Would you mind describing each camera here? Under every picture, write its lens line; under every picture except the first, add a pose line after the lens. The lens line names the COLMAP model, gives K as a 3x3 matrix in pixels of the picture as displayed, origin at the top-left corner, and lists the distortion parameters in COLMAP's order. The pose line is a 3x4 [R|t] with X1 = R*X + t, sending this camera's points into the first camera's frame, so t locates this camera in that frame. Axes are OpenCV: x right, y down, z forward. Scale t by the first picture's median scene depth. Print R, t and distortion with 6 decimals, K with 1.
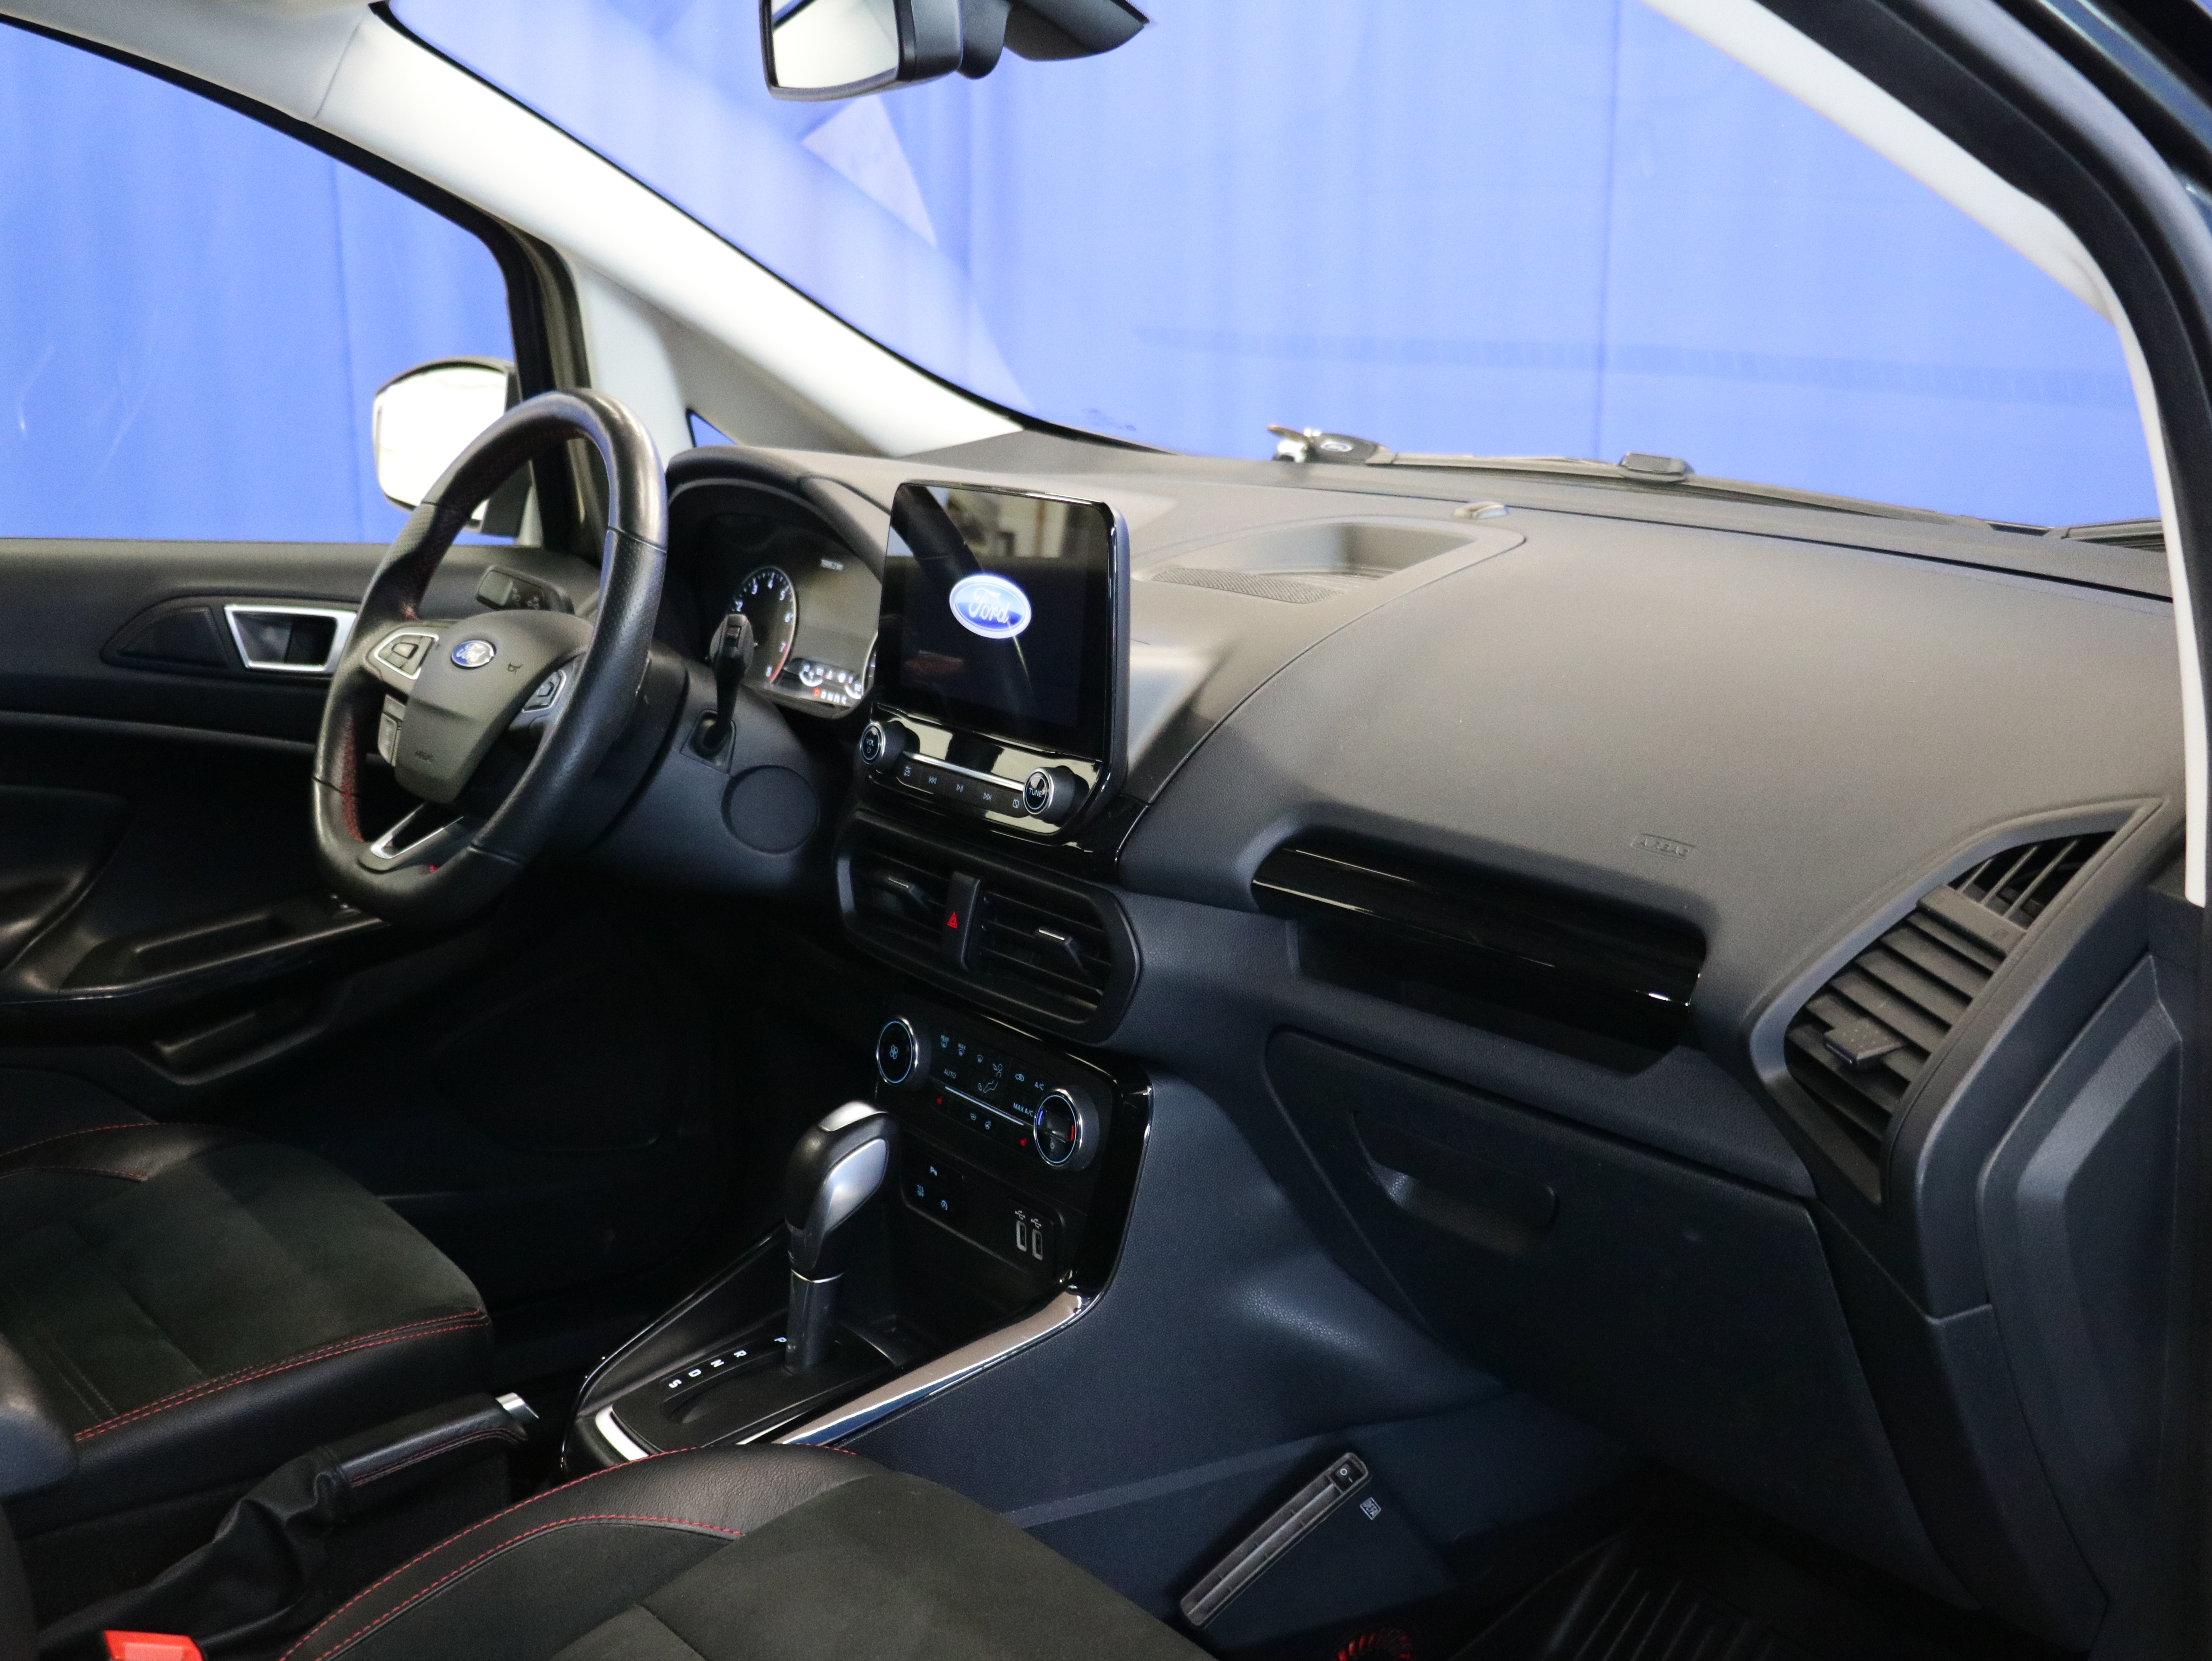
lens RADIAL K [[2379.7, 0, 1106.0], [0, 2379.7, 830.5], [0, 0, 1]] dist [0.003186, 0.001956]
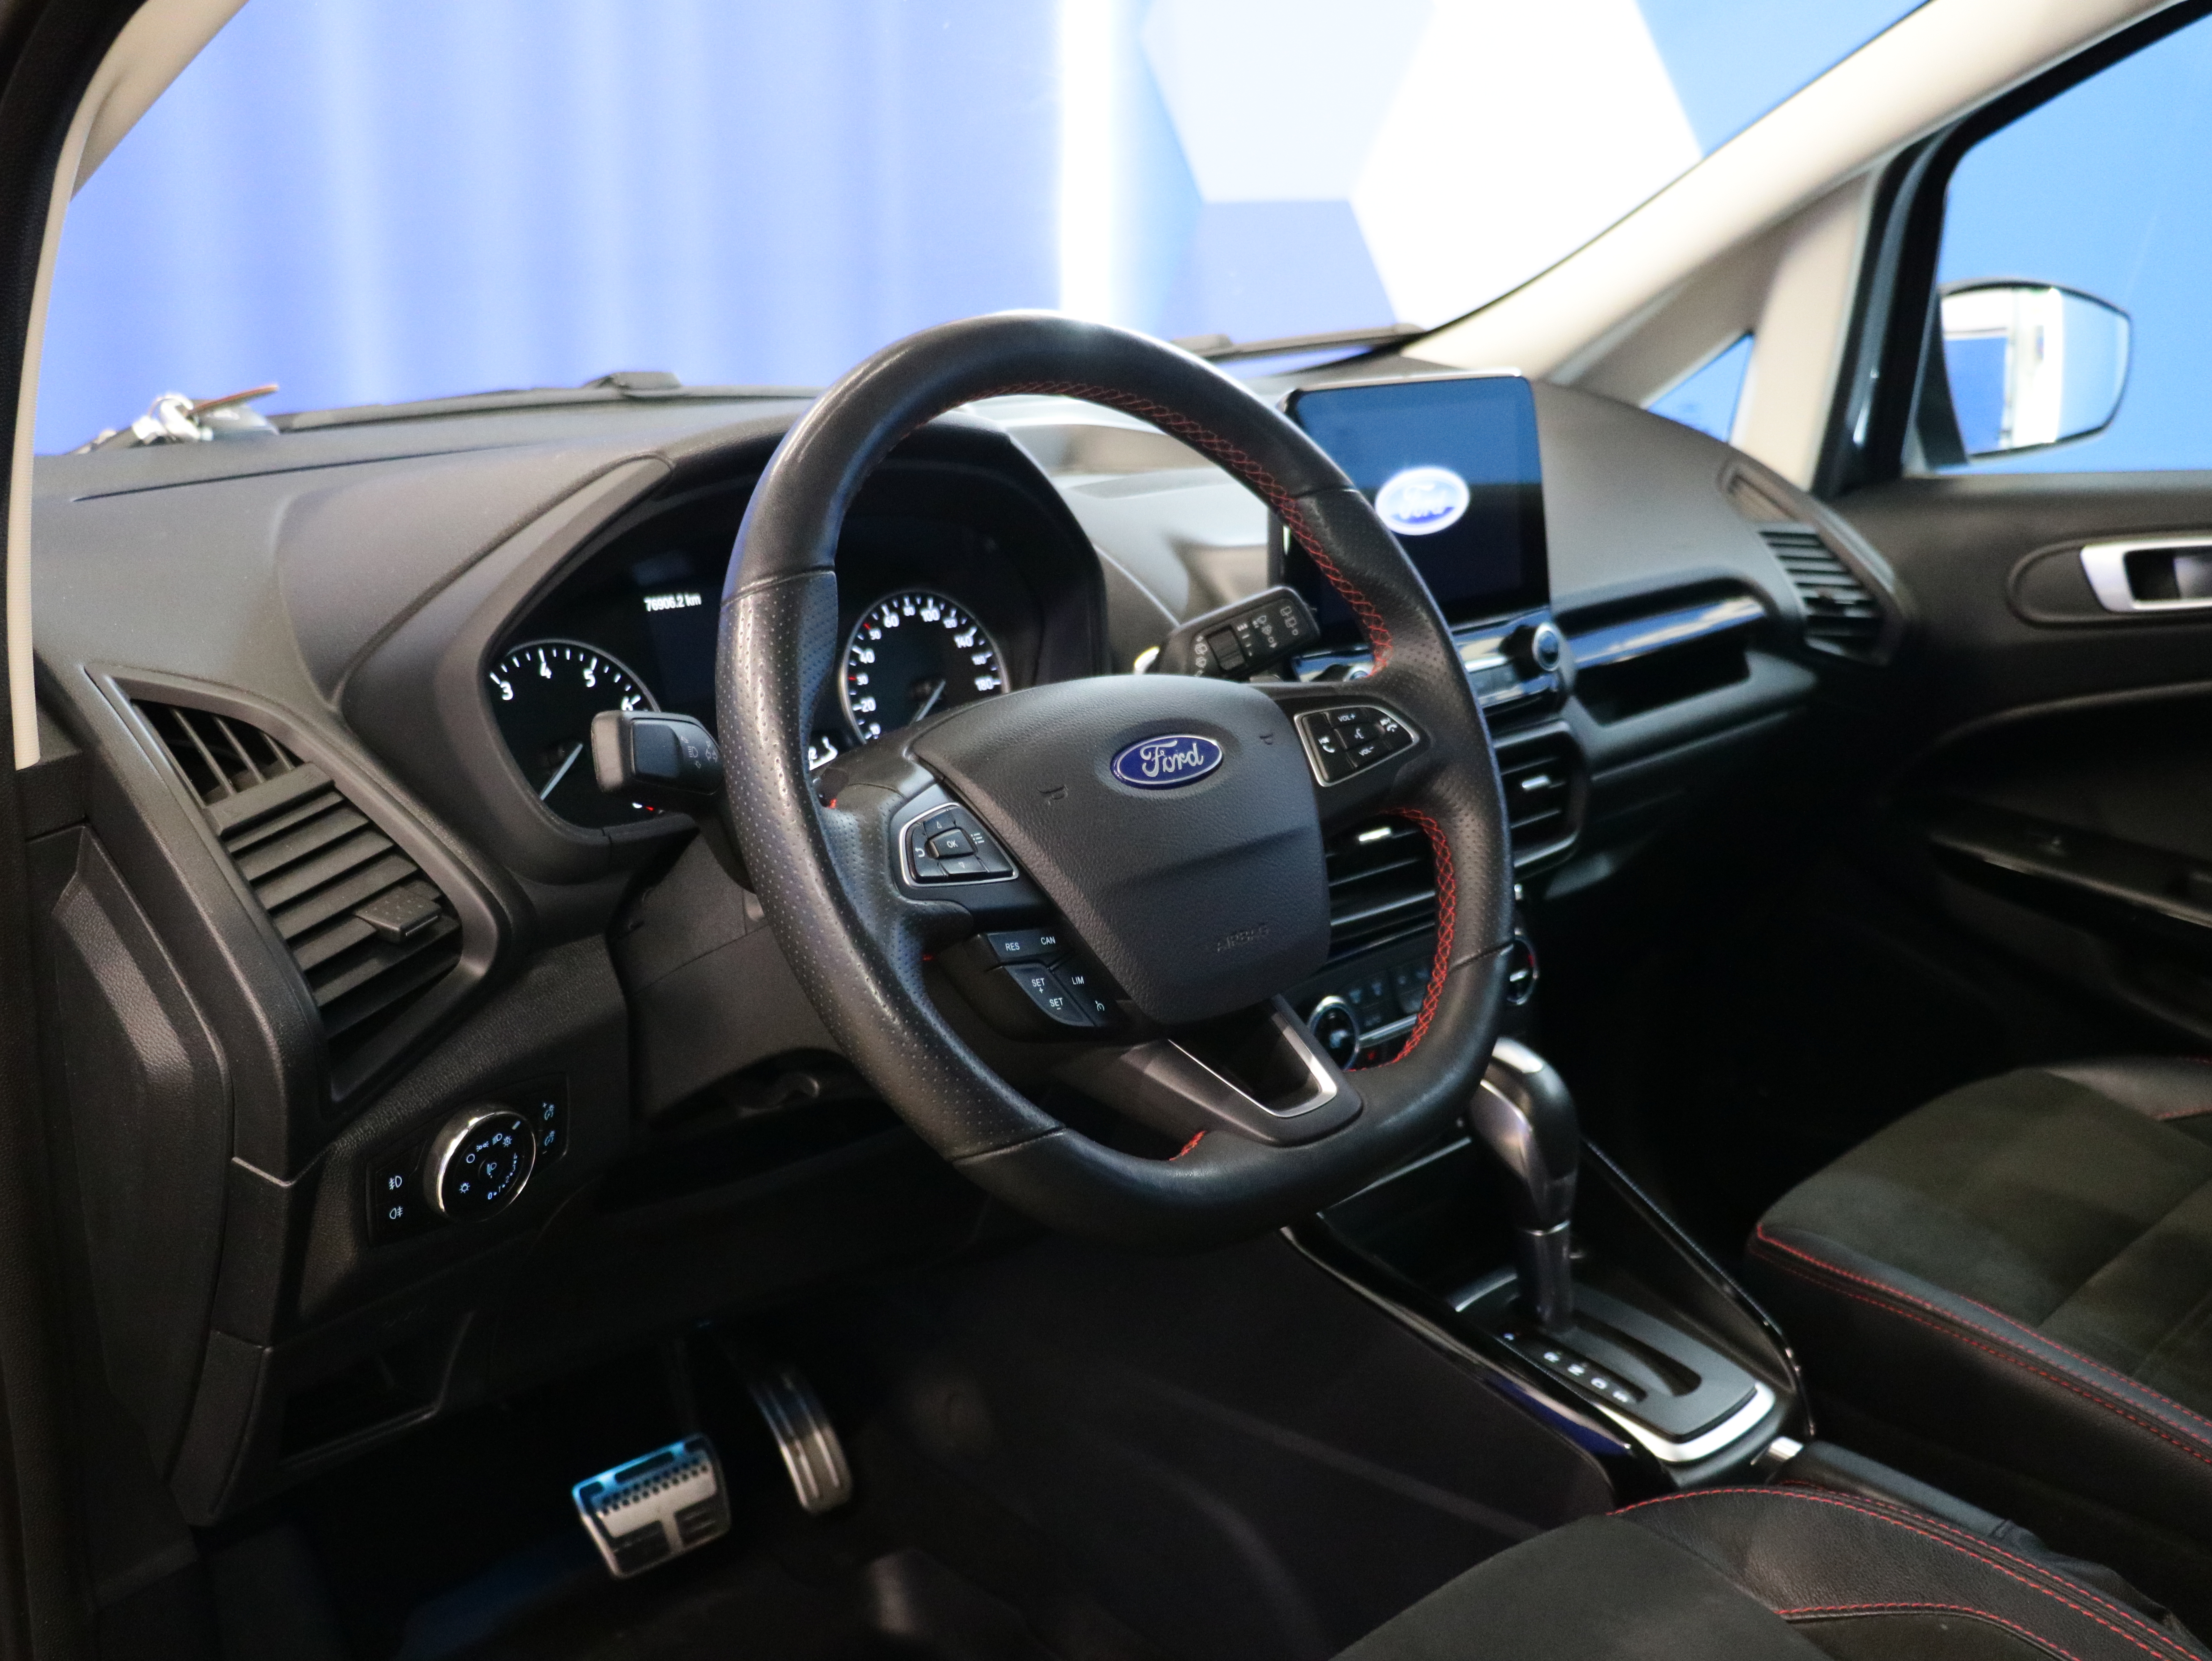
lens RADIAL K [[2222.4, 0, 1106.0], [0, 2222.4, 830.5], [0, 0, 1]] dist [-0.012023, 0.002433]
pose [[-0.138673, -0.251813, 0.957789, -0.896088], [0.232890, 0.931719, 0.278678, -0.242467], [-0.962565, 0.261705, -0.070560, 1.180772]]
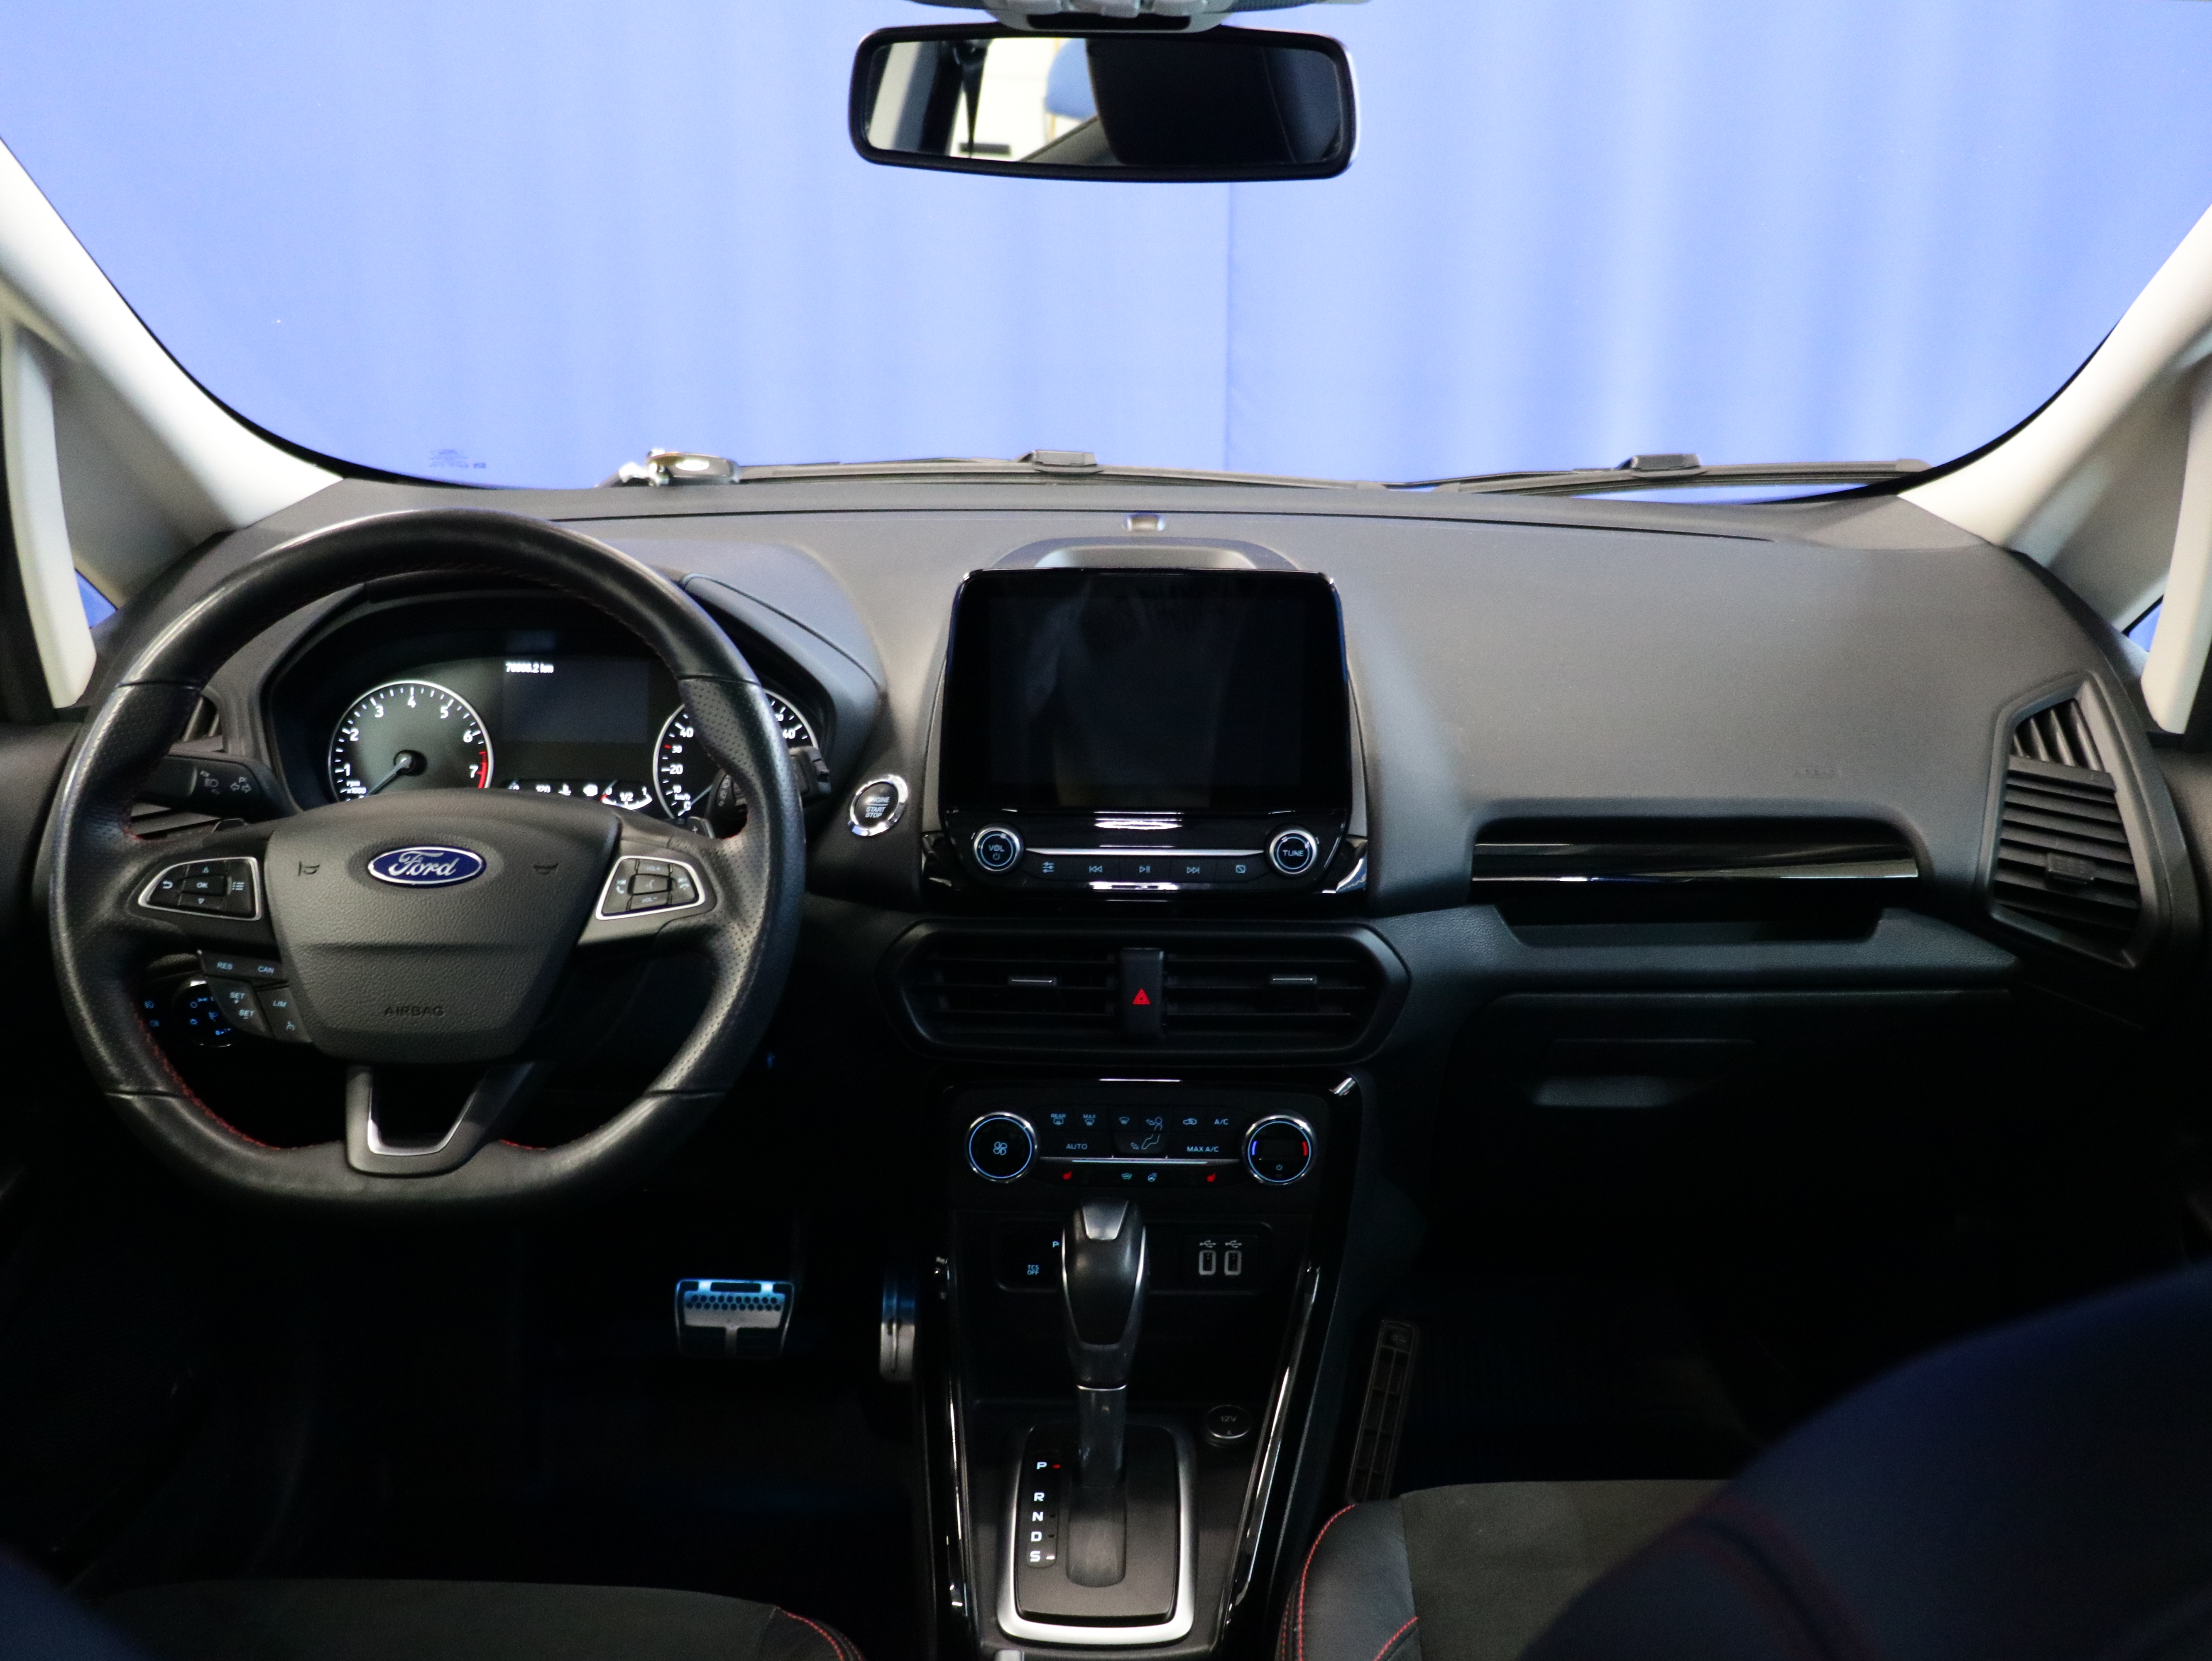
lens RADIAL K [[2048.1, 0, 1106.0], [0, 2048.1, 830.5], [0, 0, 1]] dist [-0.005812, 0.007876]
pose [[0.618676, -0.238026, 0.748721, -0.701249], [0.176225, 0.970761, 0.162998, -0.173995], [-0.765627, 0.031101, 0.642532, 0.440187]]
